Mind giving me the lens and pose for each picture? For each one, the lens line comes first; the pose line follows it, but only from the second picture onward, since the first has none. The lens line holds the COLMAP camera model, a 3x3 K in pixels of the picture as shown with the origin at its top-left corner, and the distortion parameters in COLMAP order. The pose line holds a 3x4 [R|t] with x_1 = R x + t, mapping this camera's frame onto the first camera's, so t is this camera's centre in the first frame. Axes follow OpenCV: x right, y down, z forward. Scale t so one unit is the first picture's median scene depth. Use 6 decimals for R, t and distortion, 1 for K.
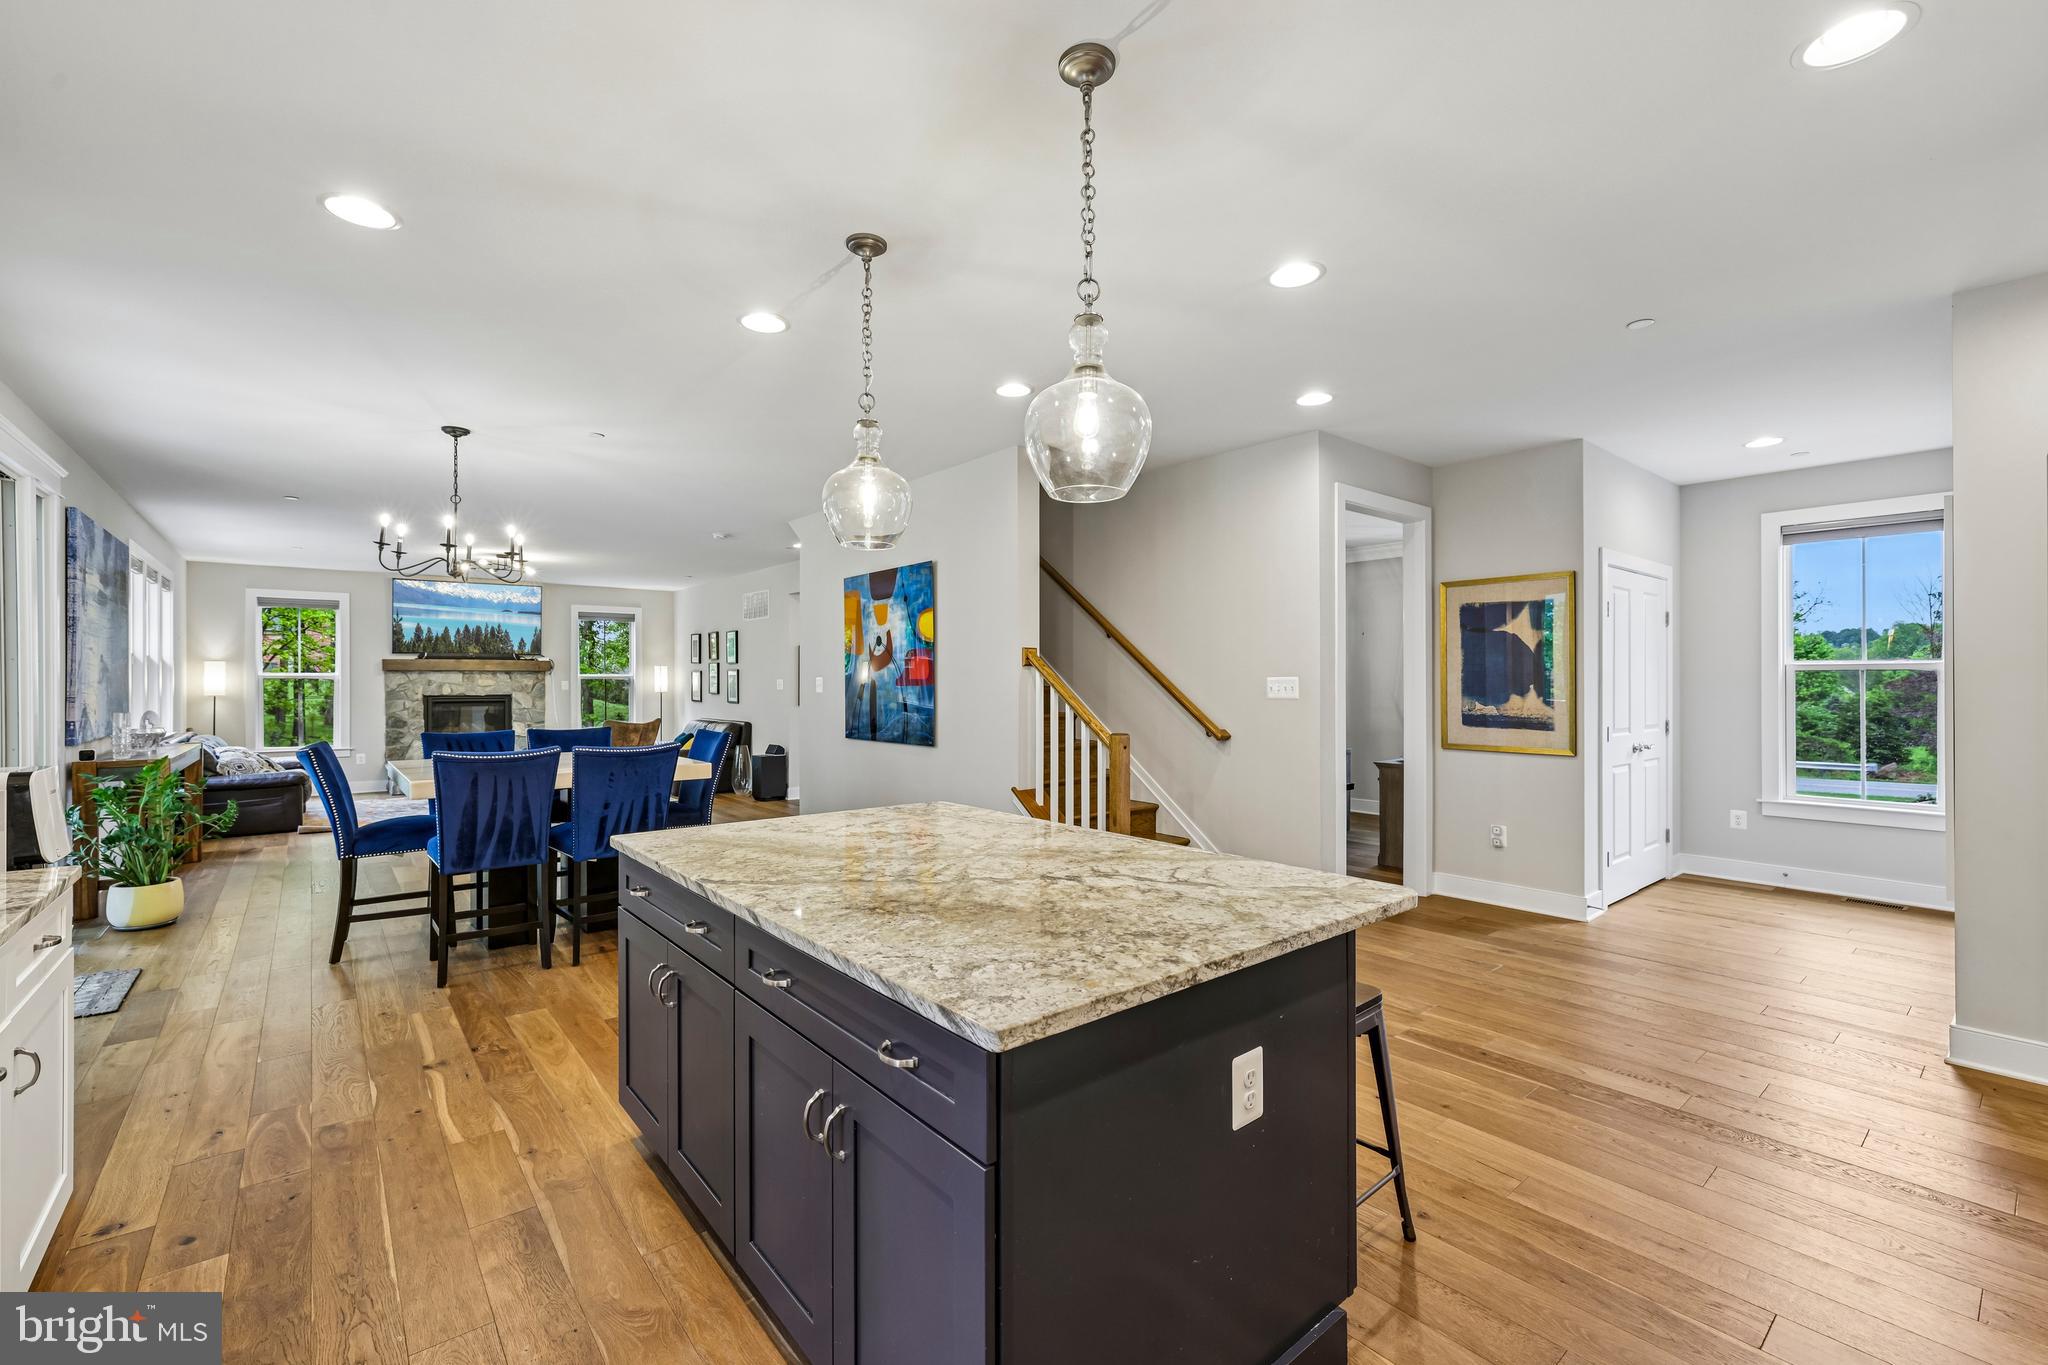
lens RADIAL K [[863.9, 0, 1022.8], [0, 863.9, 681.5], [0, 0, 1]] dist [-0.001522, 0.000394]
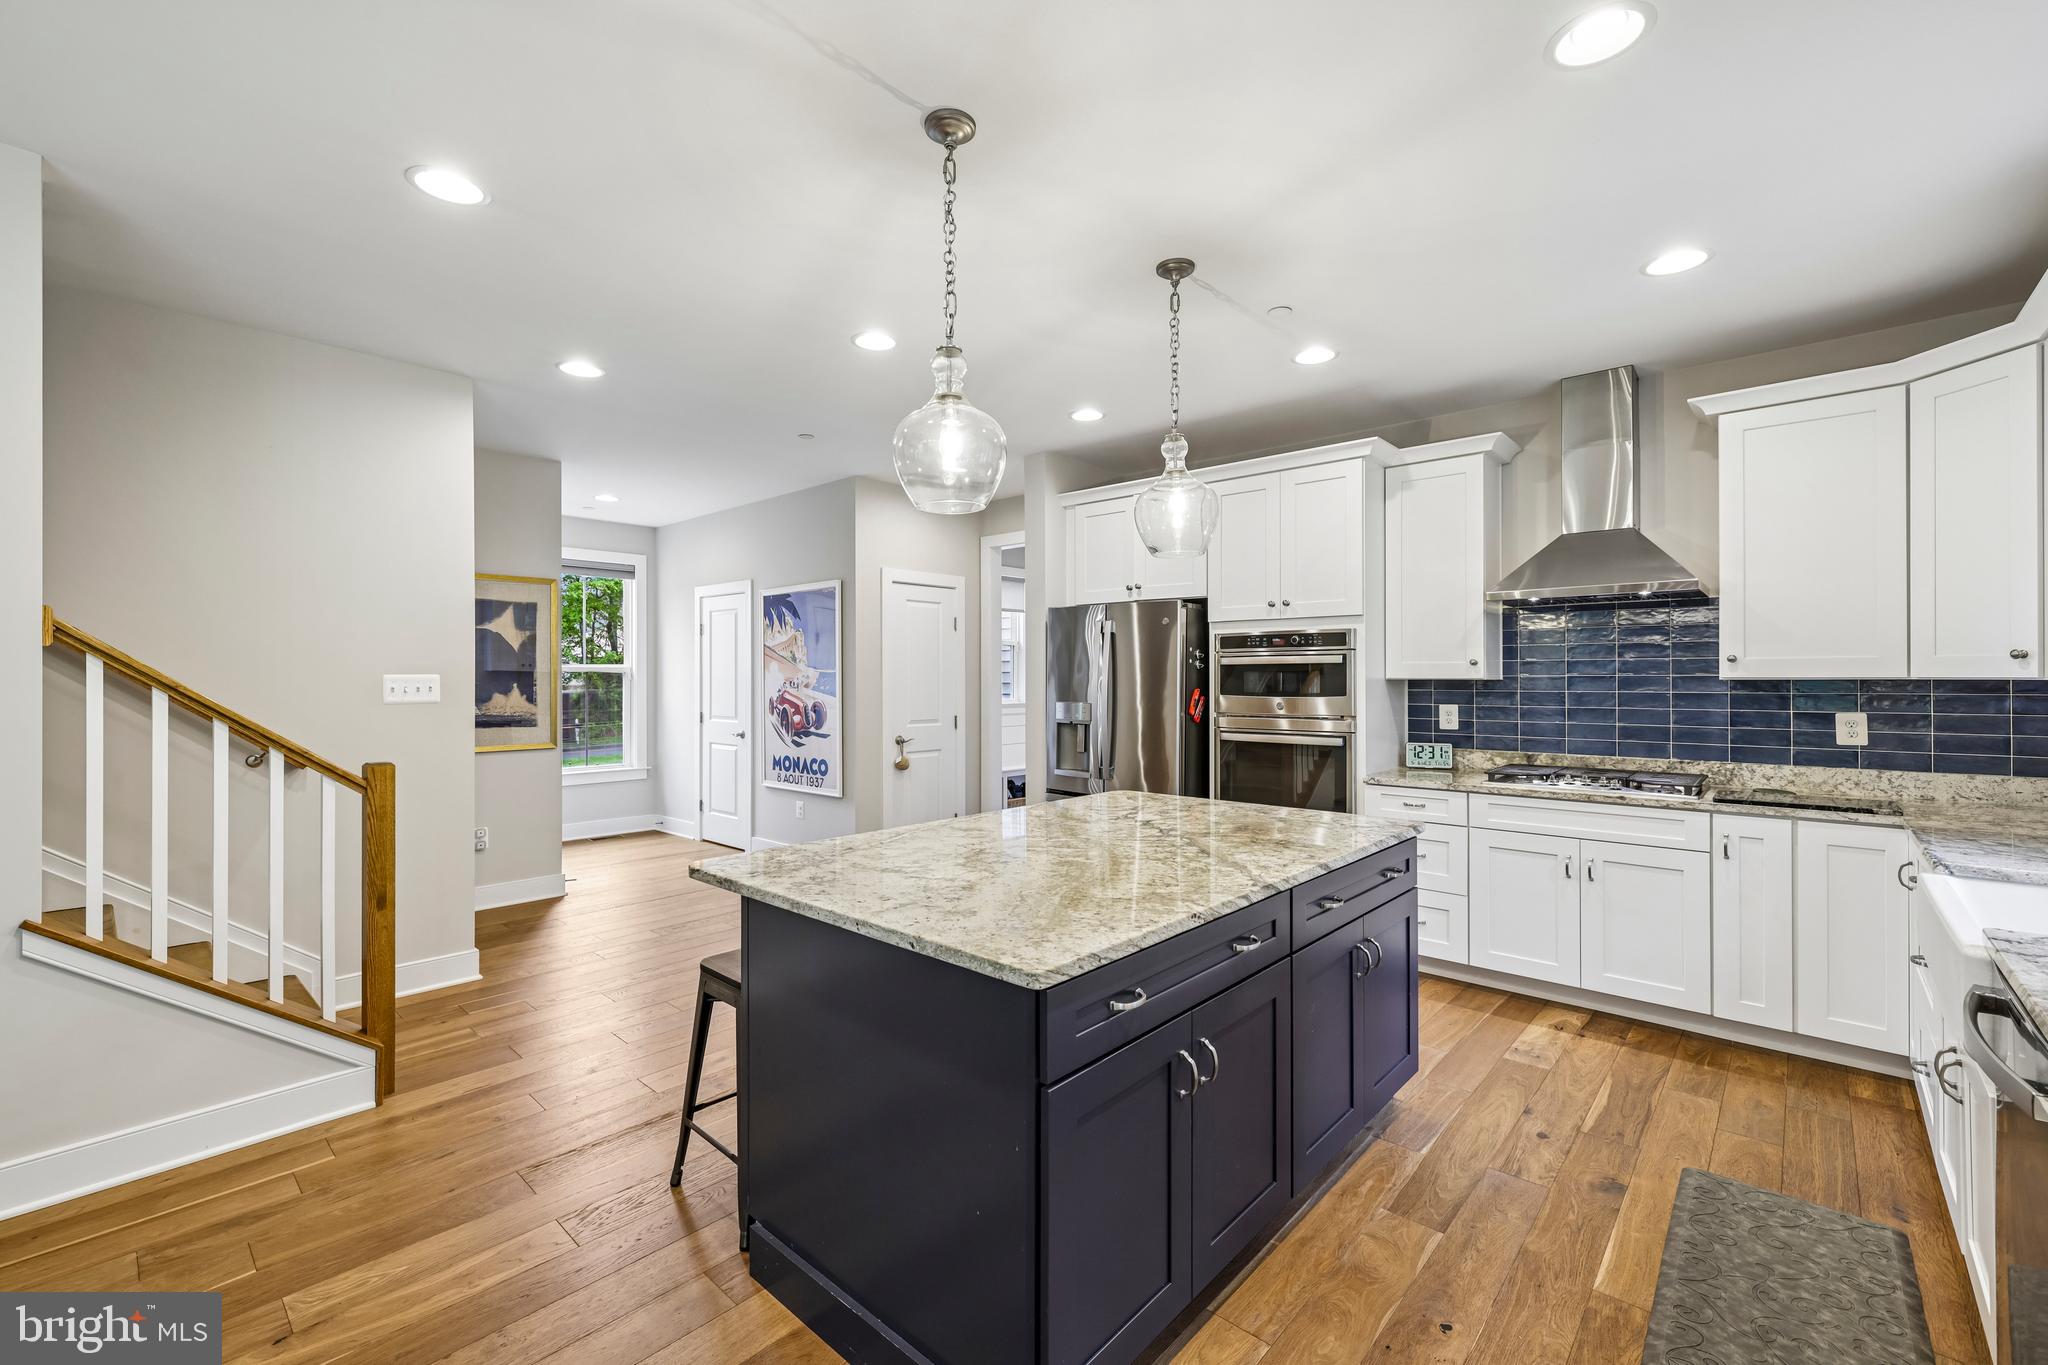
lens RADIAL K [[863.9, 0, 1010.0], [0, 863.9, 674.4], [0, 0, 1]] dist [-0.001522, 0.000394]
pose [[-0.133521, 0.006177, 0.991027, -0.424965], [0.001982, 0.999980, -0.005965, 0.000450], [-0.991044, 0.001167, -0.133531, 0.461159]]
